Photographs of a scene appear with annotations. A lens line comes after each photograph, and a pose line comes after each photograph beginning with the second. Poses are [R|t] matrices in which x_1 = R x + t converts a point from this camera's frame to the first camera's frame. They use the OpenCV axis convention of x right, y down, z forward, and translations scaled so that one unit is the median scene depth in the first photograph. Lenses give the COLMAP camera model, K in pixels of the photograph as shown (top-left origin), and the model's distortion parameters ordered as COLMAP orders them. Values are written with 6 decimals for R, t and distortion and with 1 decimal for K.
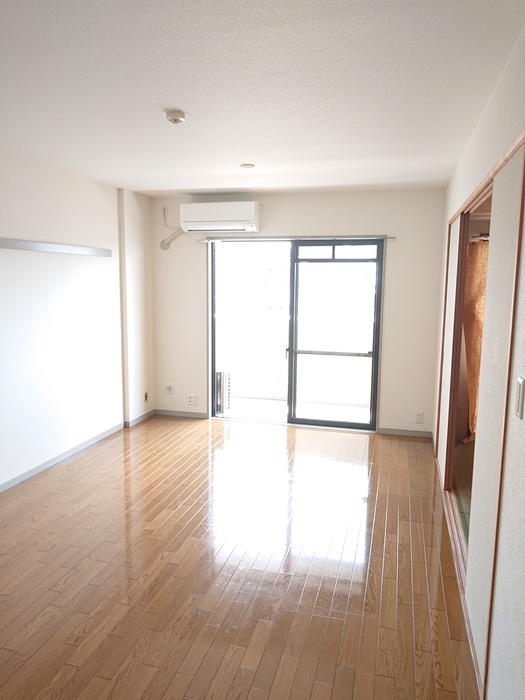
lens RADIAL K [[524.7, 0, 262.7], [0, 524.7, 349.4], [0, 0, 1]] dist [0.012258, -0.002059]
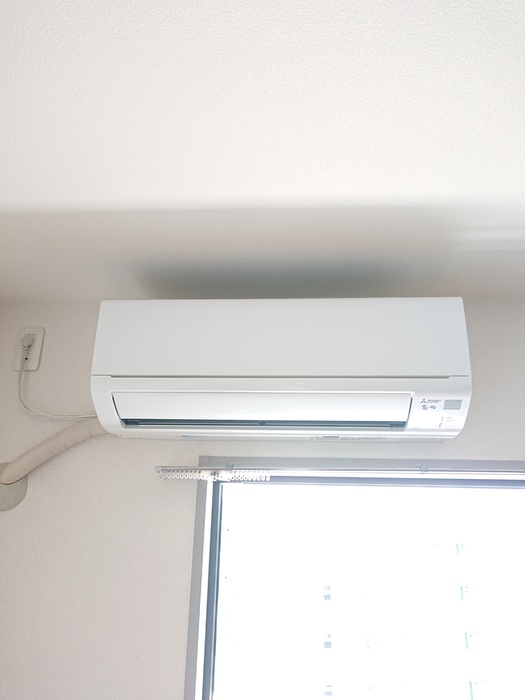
lens RADIAL K [[524.7, 0, 262.3], [0, 524.7, 348.8], [0, 0, 1]] dist [0.012258, -0.002059]
pose [[0.984918, 0.061630, 0.161671, -0.121889], [0.012312, 0.907073, -0.420793, -0.162667], [-0.172581, 0.416437, 0.892634, 0.784315]]
